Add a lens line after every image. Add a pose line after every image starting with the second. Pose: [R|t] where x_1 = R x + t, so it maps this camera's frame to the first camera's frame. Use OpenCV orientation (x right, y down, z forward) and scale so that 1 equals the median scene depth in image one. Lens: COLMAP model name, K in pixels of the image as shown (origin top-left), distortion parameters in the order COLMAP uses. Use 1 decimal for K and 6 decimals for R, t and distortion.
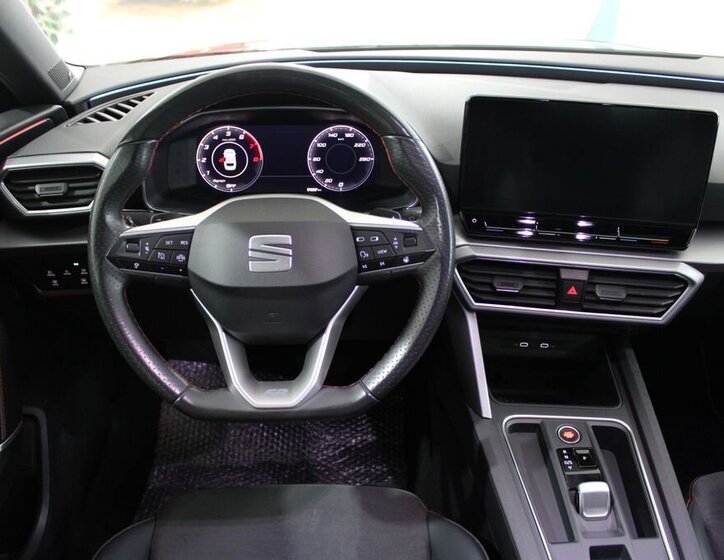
lens RADIAL K [[692.6, 0, 361.4], [0, 692.6, 284.0], [0, 0, 1]] dist [-0.097608, 0.000000]
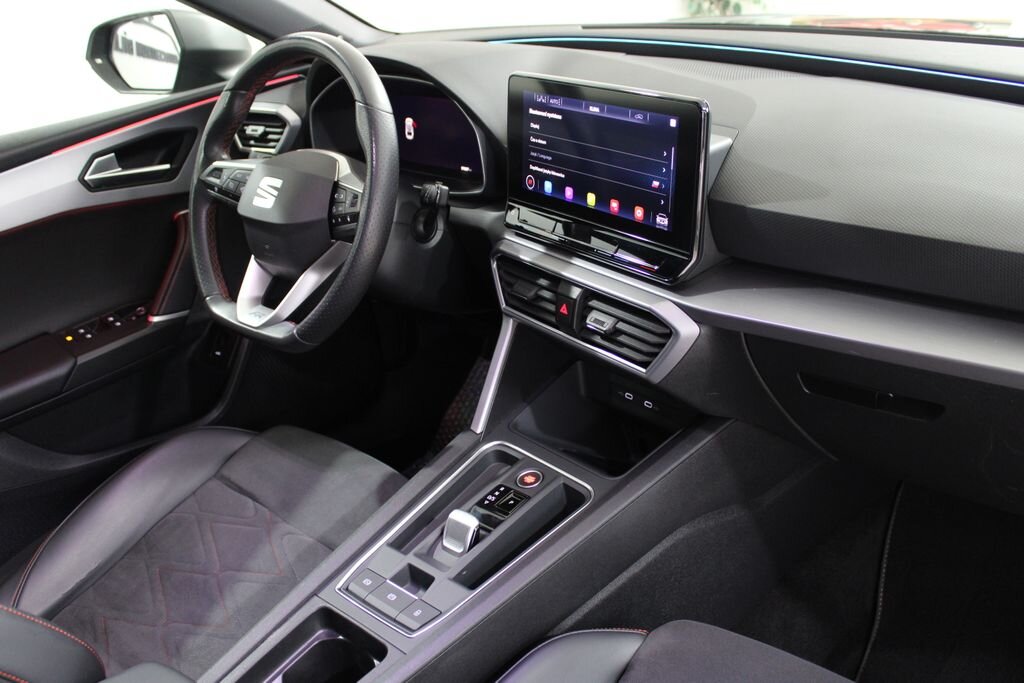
lens RADIAL K [[1055.8, 0, 513.7], [0, 1055.8, 339.1], [0, 0, 1]] dist [-0.082583, 0.000000]
pose [[0.677674, 0.227837, -0.699176, 1.180879], [-0.257817, 0.964054, 0.064264, -0.021525], [0.688686, 0.136709, 0.712055, 0.050971]]
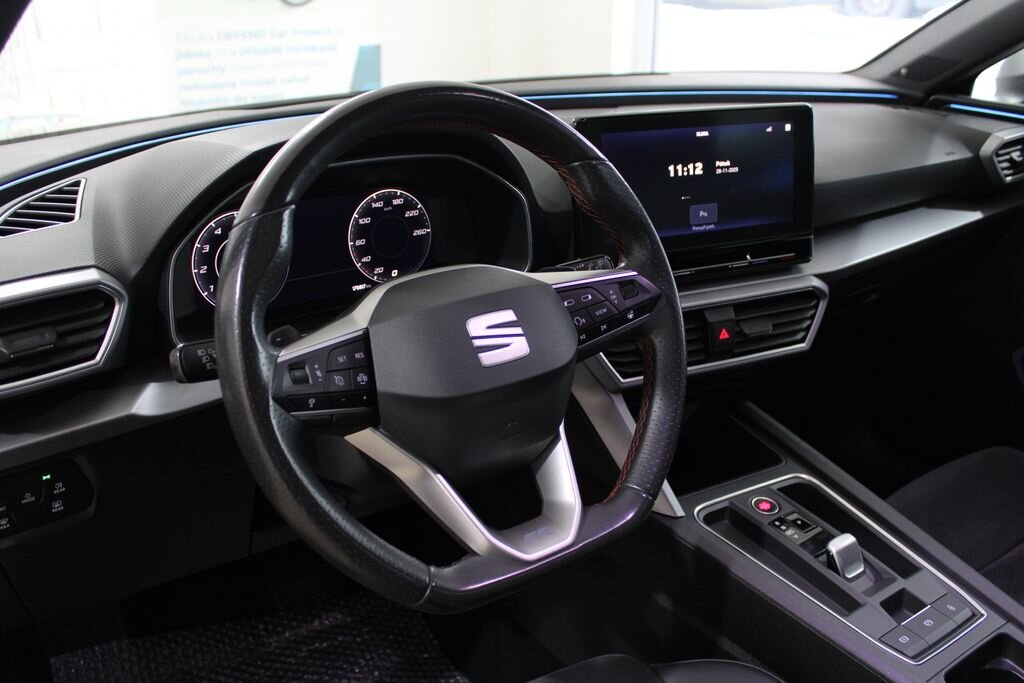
lens RADIAL K [[973.0, 0, 510.7], [0, 973.0, 345.7], [0, 0, 1]] dist [-0.075758, 0.000000]
pose [[0.831388, -0.208849, 0.514952, -0.517402], [0.276870, 0.959155, -0.058002, 0.020103], [-0.481805, 0.190797, 0.855254, 0.123035]]
